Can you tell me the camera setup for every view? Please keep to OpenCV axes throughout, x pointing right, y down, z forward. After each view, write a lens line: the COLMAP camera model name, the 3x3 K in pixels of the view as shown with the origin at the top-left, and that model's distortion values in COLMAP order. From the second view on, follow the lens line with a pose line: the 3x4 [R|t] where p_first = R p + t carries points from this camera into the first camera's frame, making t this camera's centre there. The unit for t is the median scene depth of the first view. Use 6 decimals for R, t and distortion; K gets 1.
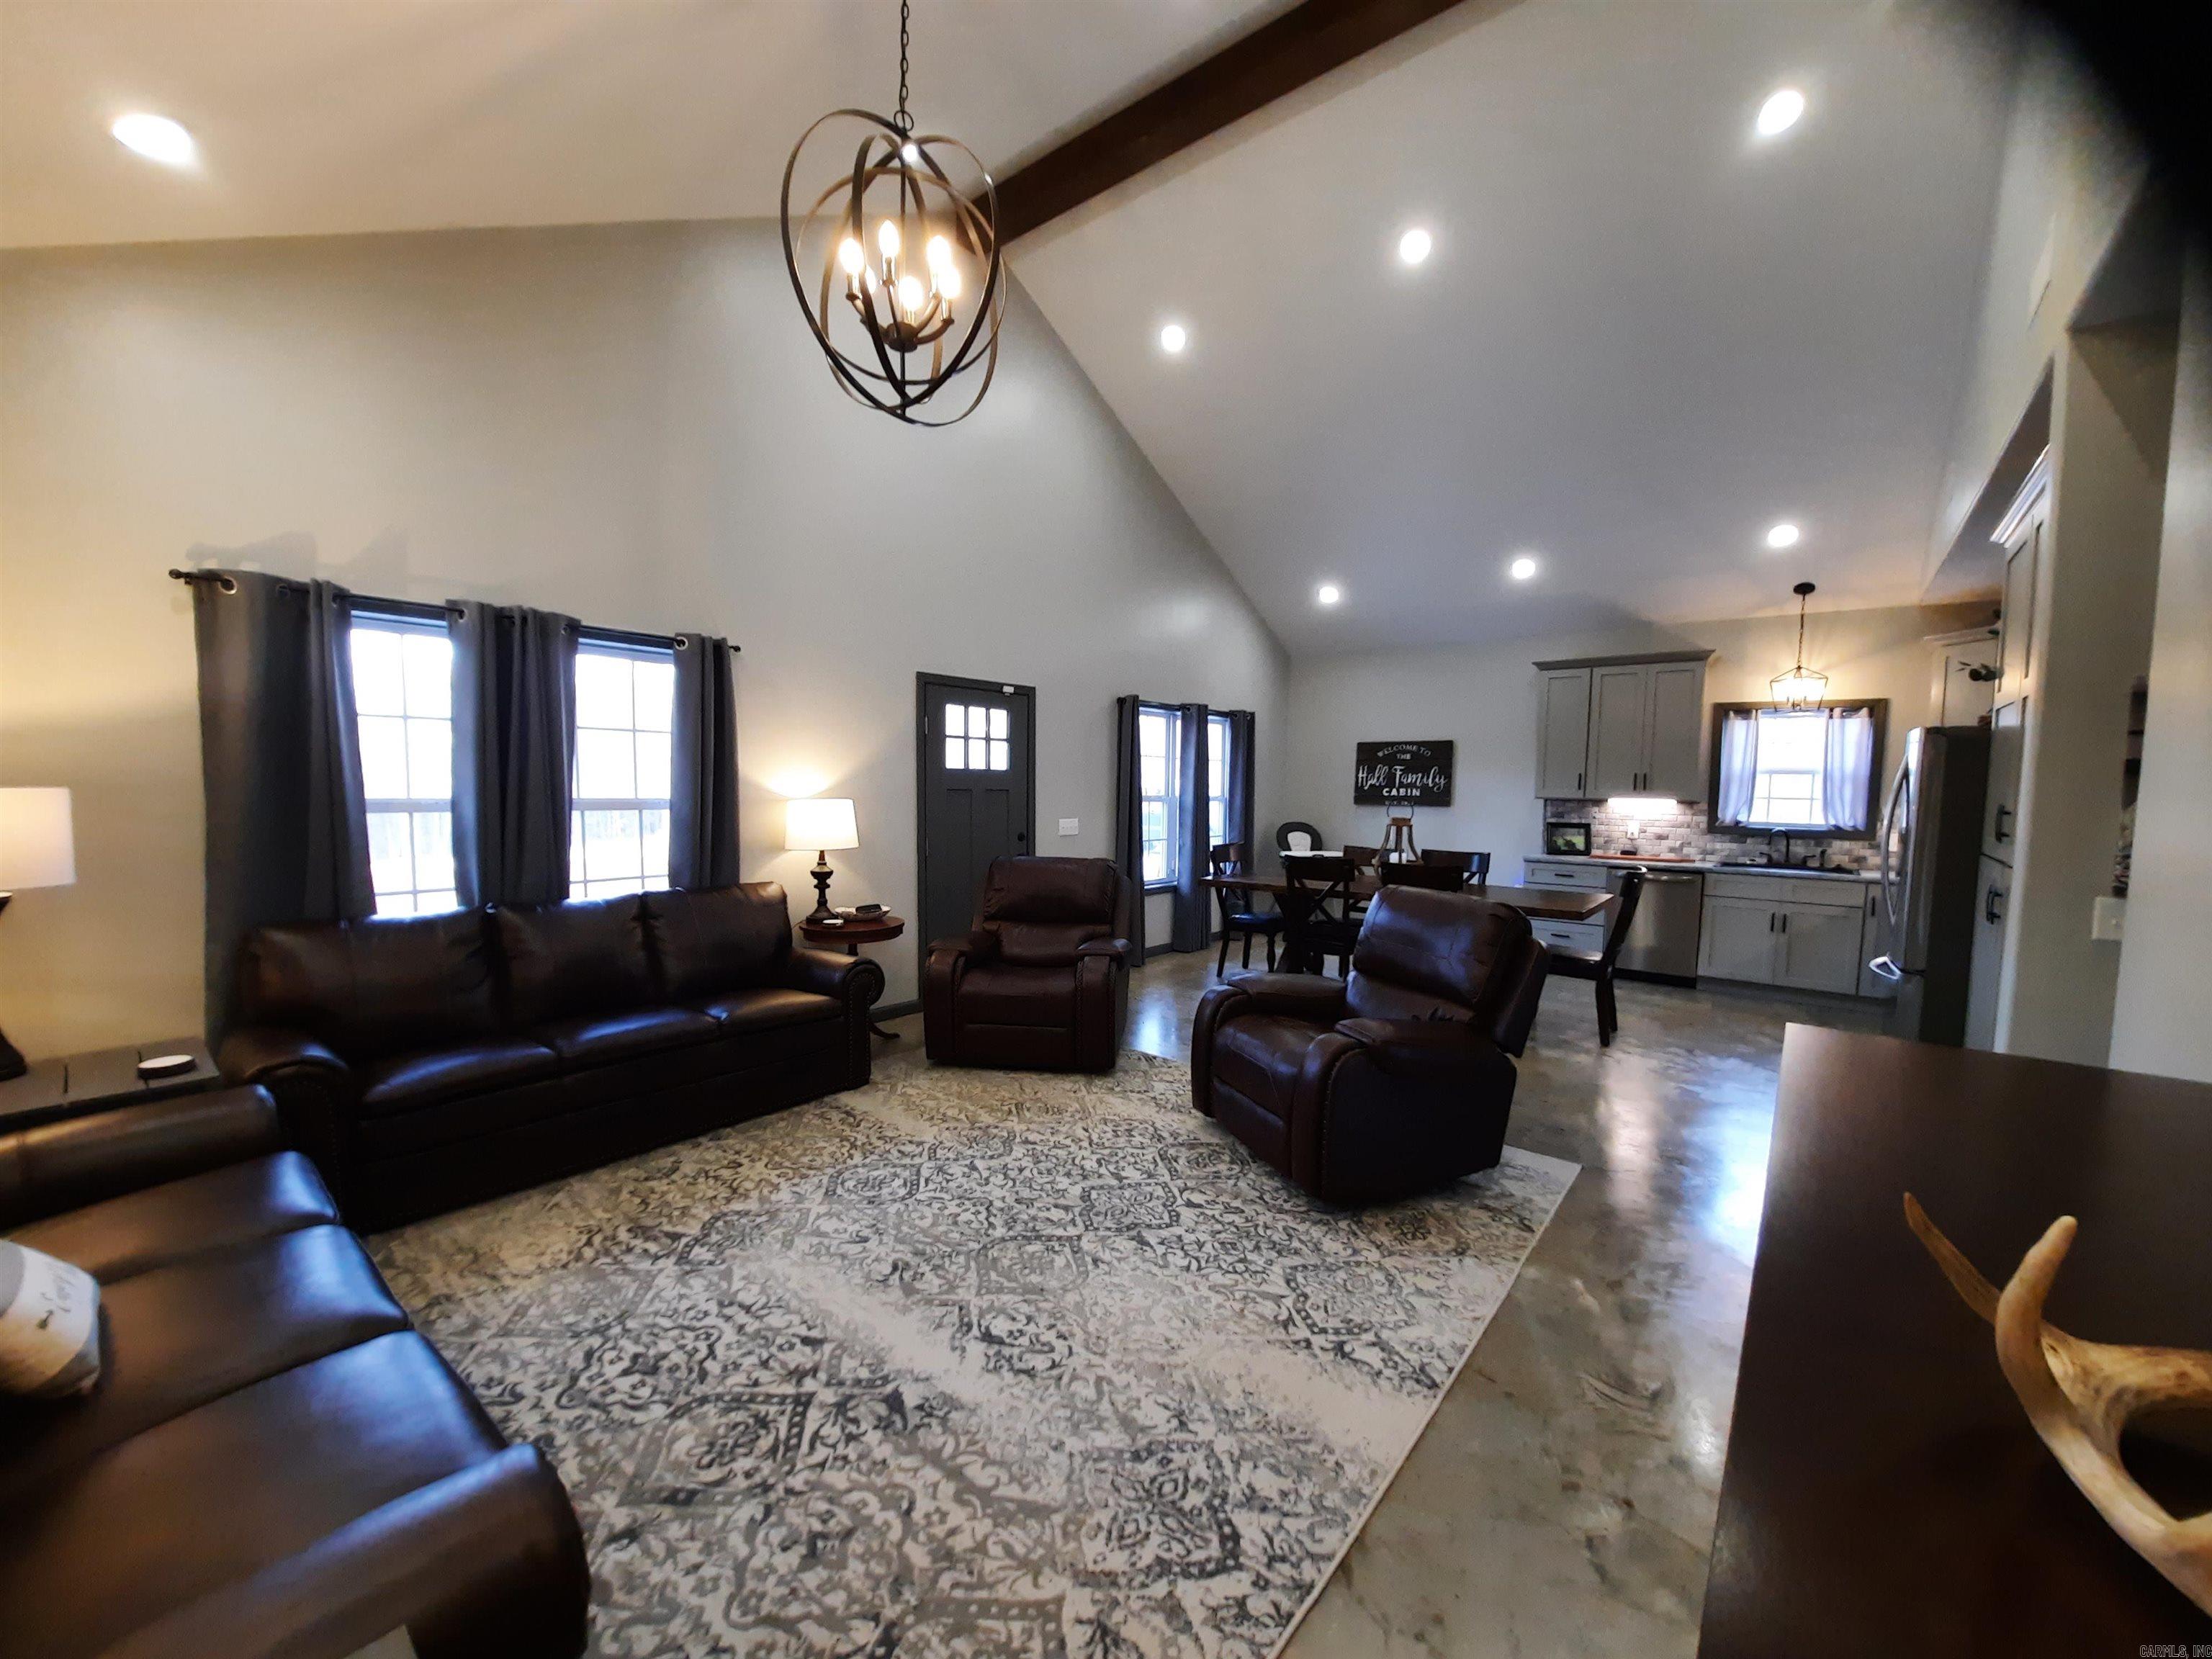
lens RADIAL K [[881.7, 0, 1100.0], [0, 881.7, 837.5], [0, 0, 1]] dist [-0.013924, 0.000067]
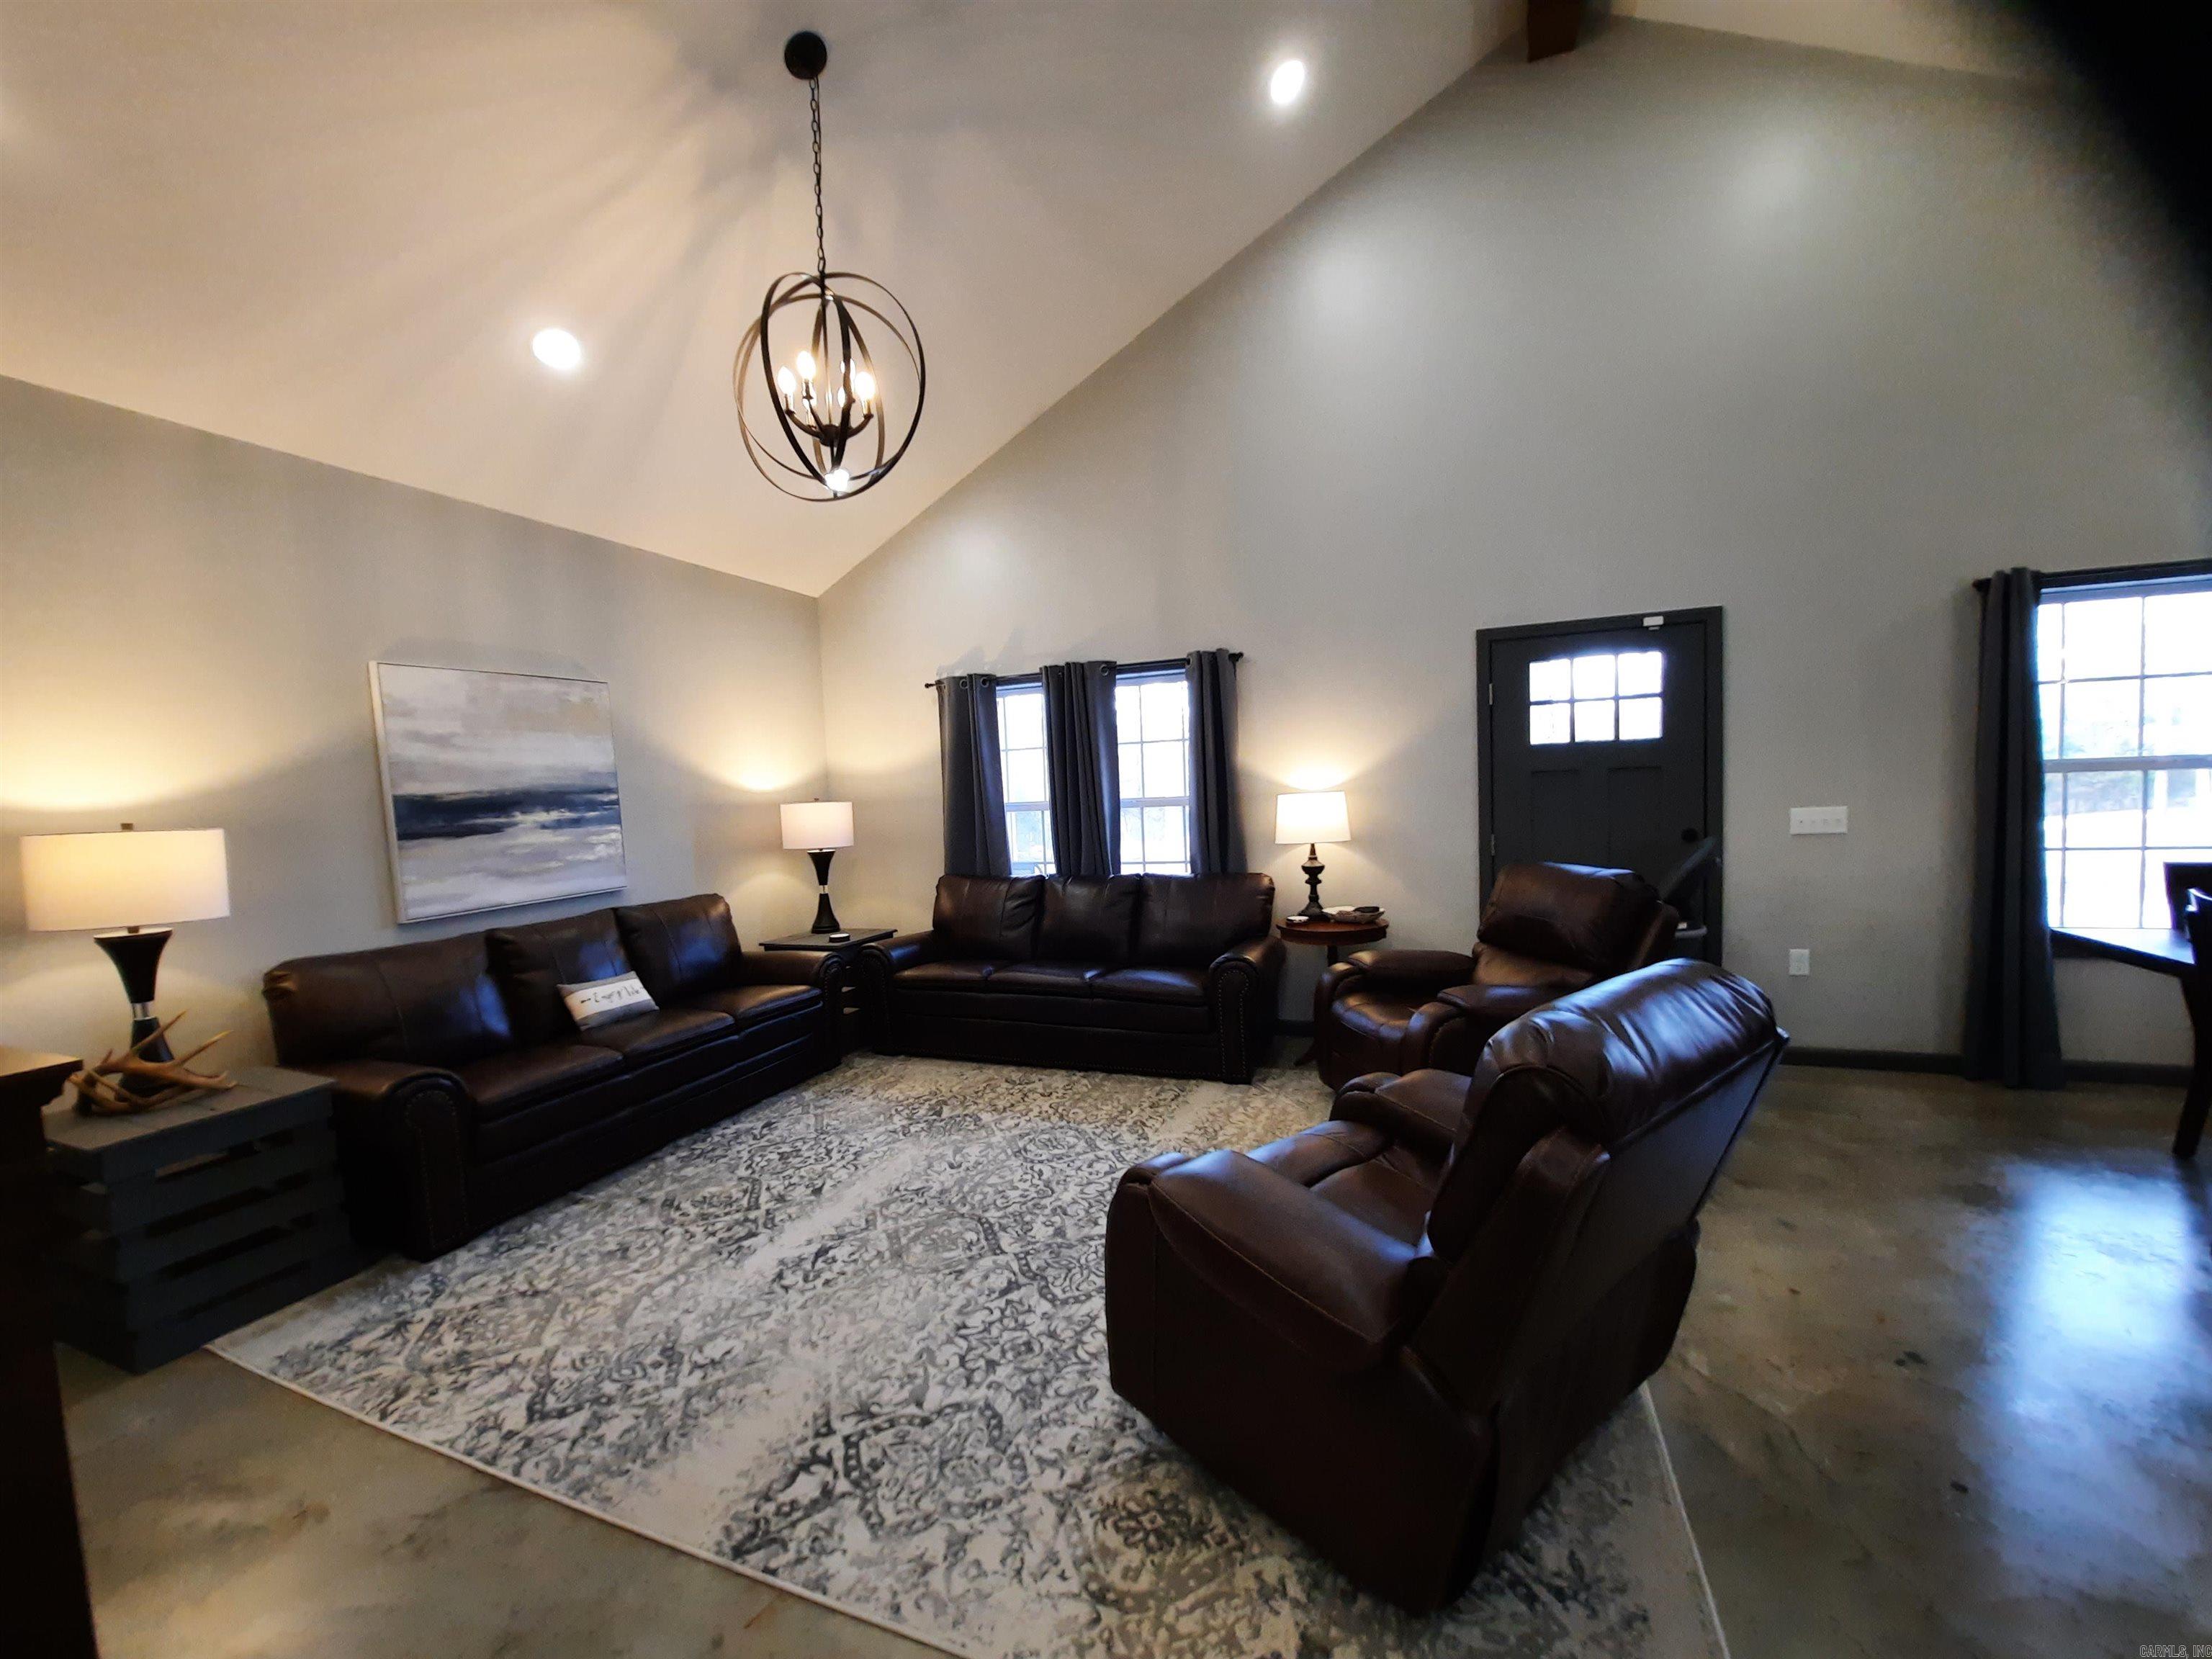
lens RADIAL K [[881.7, 0, 1100.0], [0, 881.7, 837.5], [0, 0, 1]] dist [-0.013924, 0.000067]
pose [[0.293385, 0.024499, -0.955680, 0.886310], [-0.009535, 0.999697, 0.022700, -0.020899], [0.955947, 0.002452, 0.293530, 0.796988]]
